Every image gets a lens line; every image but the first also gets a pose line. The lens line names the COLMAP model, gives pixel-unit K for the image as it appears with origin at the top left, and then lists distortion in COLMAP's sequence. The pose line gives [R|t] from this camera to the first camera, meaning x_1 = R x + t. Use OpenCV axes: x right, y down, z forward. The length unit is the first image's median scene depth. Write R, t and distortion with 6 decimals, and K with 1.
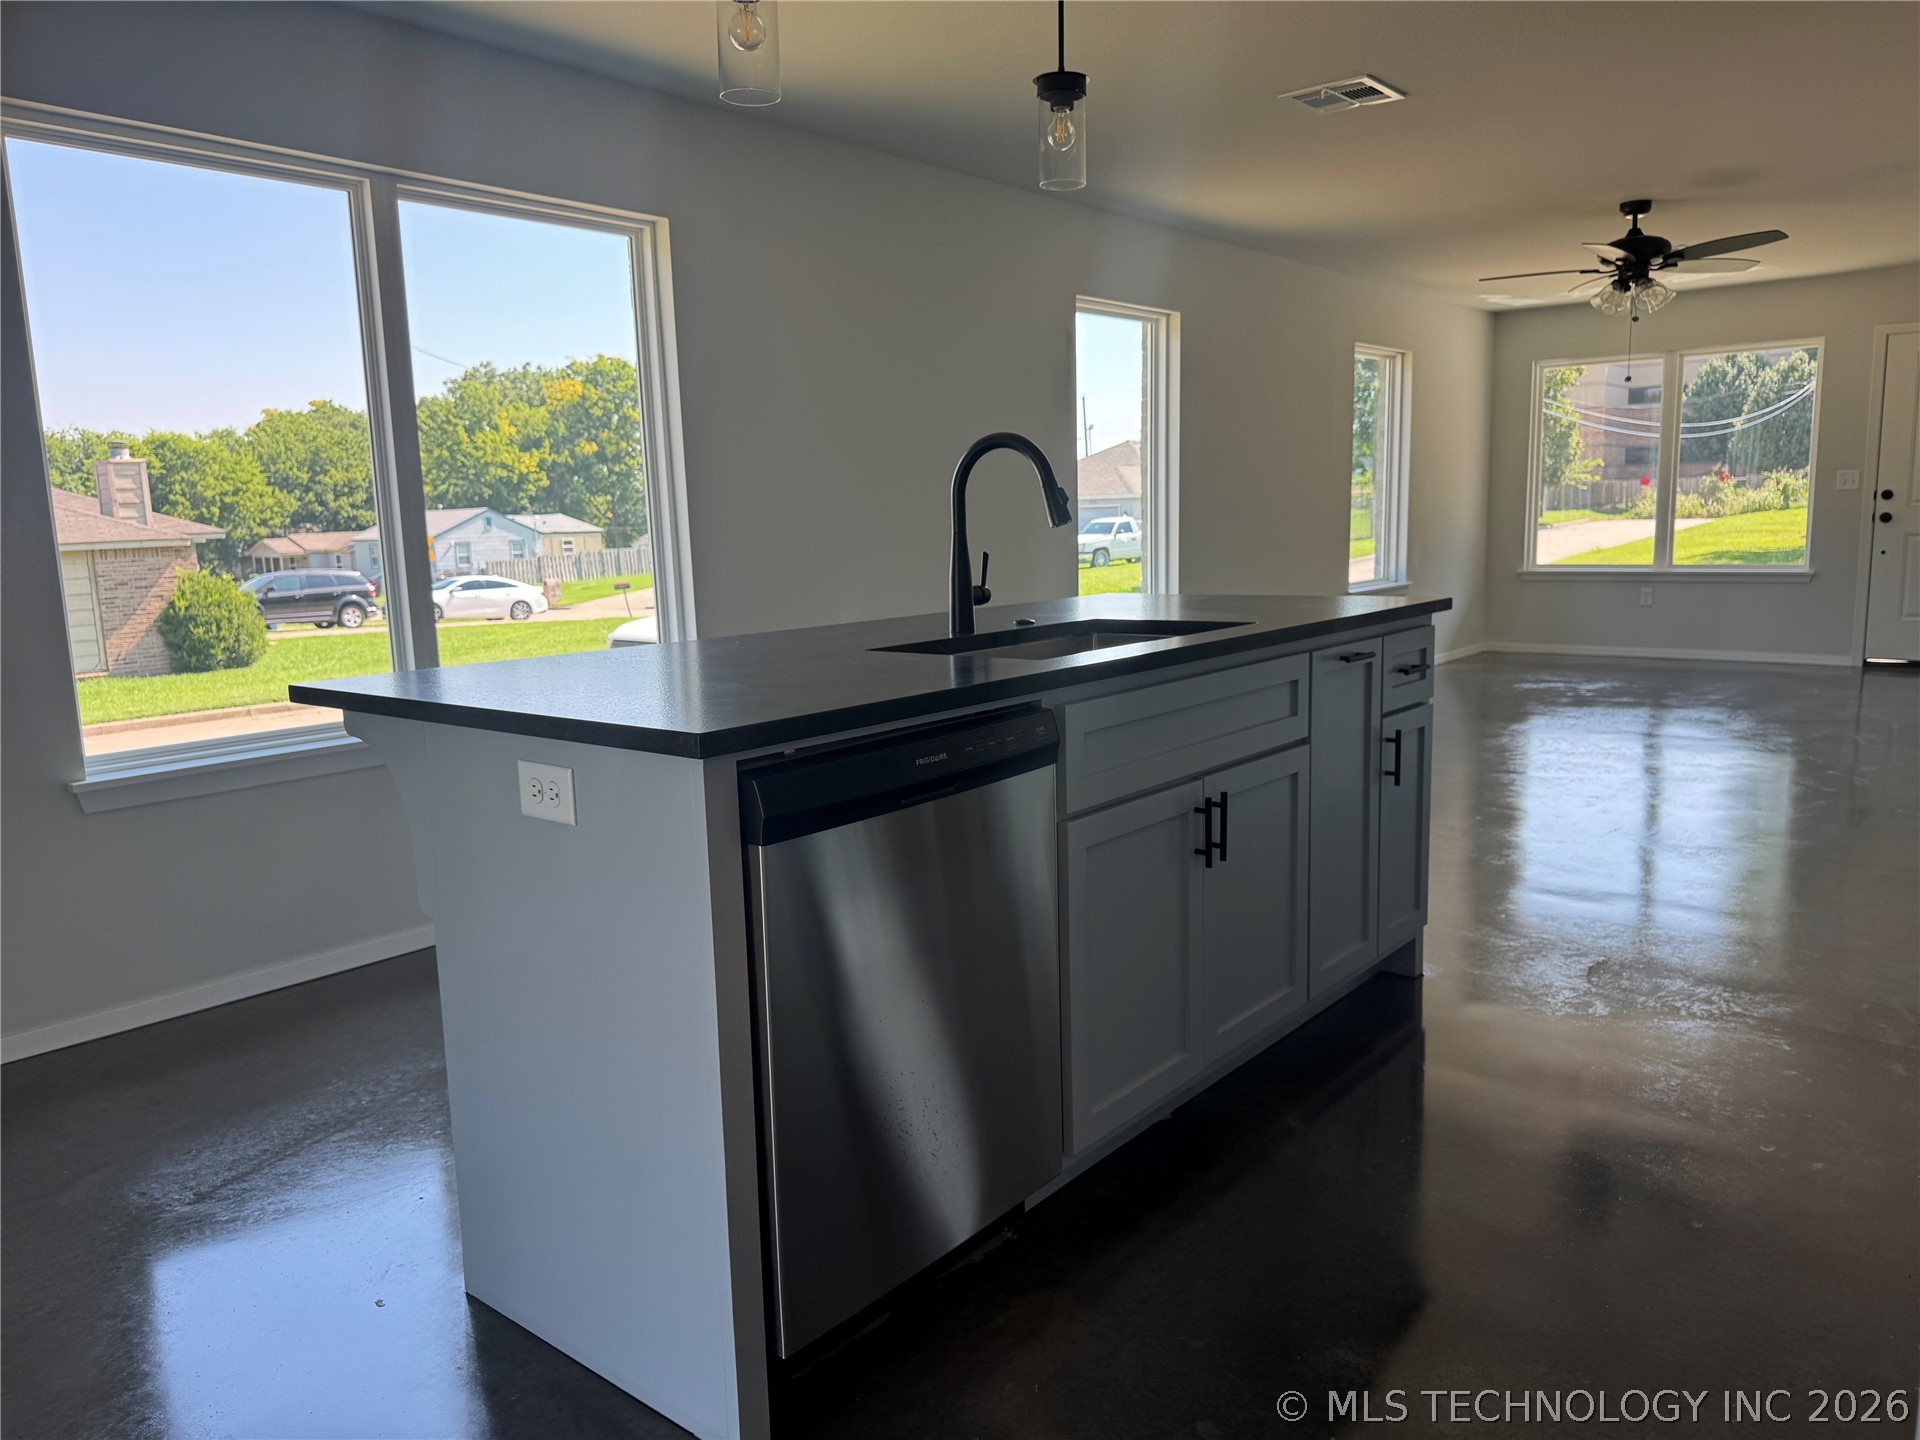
lens RADIAL K [[1365.6, 0, 966.4], [0, 1365.6, 742.7], [0, 0, 1]] dist [0.006538, 0.001505]
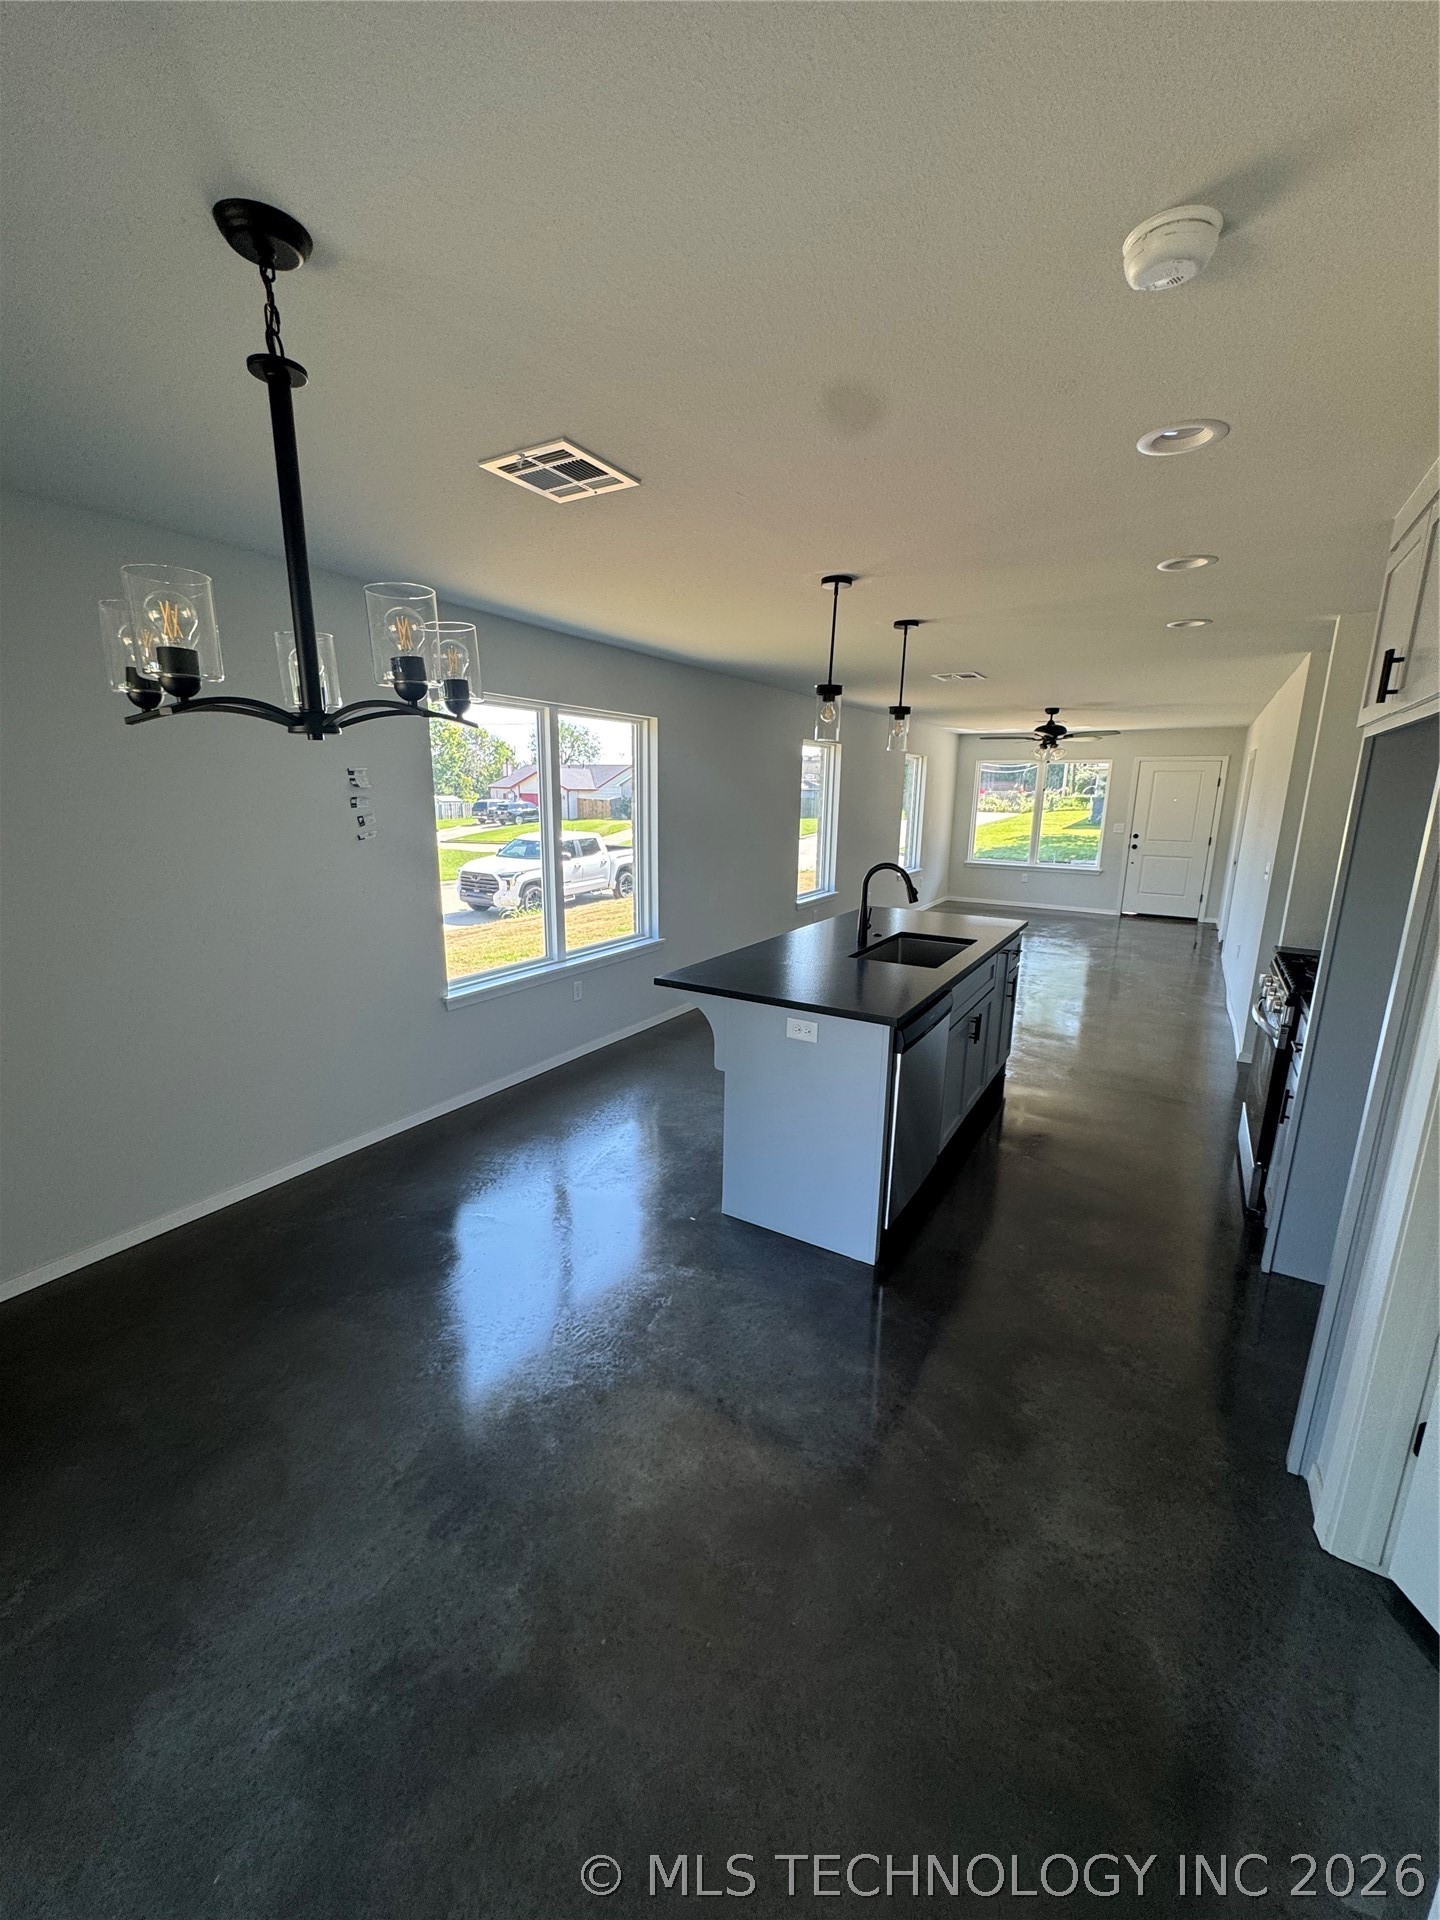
lens RADIAL K [[765.9, 0, 720.0], [0, 765.9, 960.0], [0, 0, 1]] dist [0.000011, -0.000188]
pose [[0.988891, 0.011928, 0.148163, -0.199658], [-0.019885, 0.998431, 0.052346, -0.051083], [-0.147306, -0.054711, 0.987577, -0.133103]]
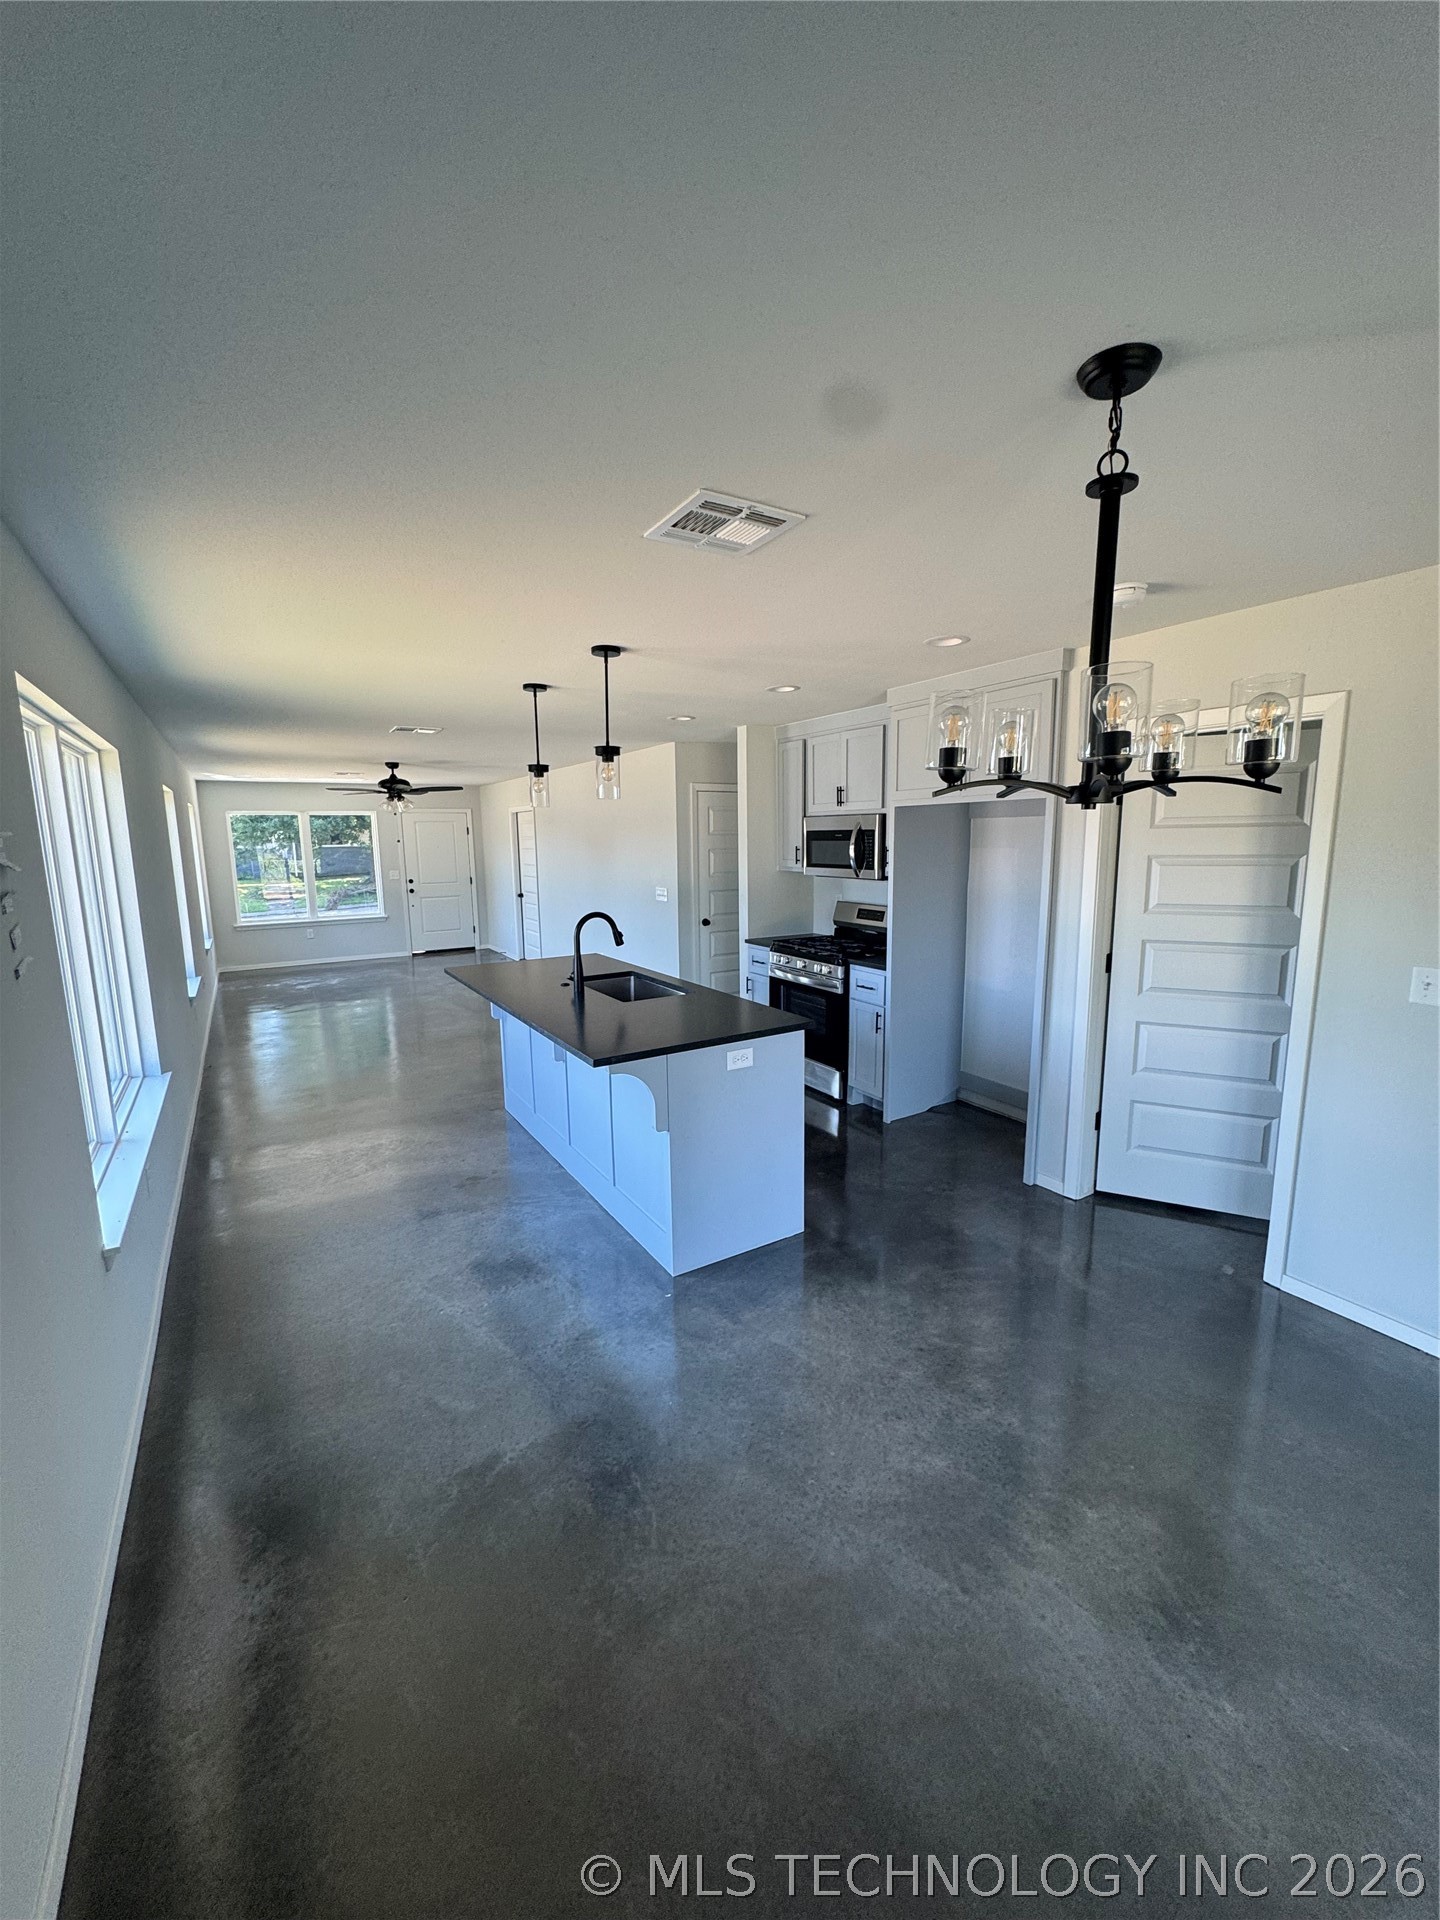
lens RADIAL K [[765.9, 0, 720.0], [0, 765.9, 960.0], [0, 0, 1]] dist [0.000011, -0.000188]
pose [[0.320898, -0.128893, 0.938302, -0.536907], [0.164125, 0.983276, 0.078941, -0.090737], [-0.932785, 0.128666, 0.336686, 0.128352]]
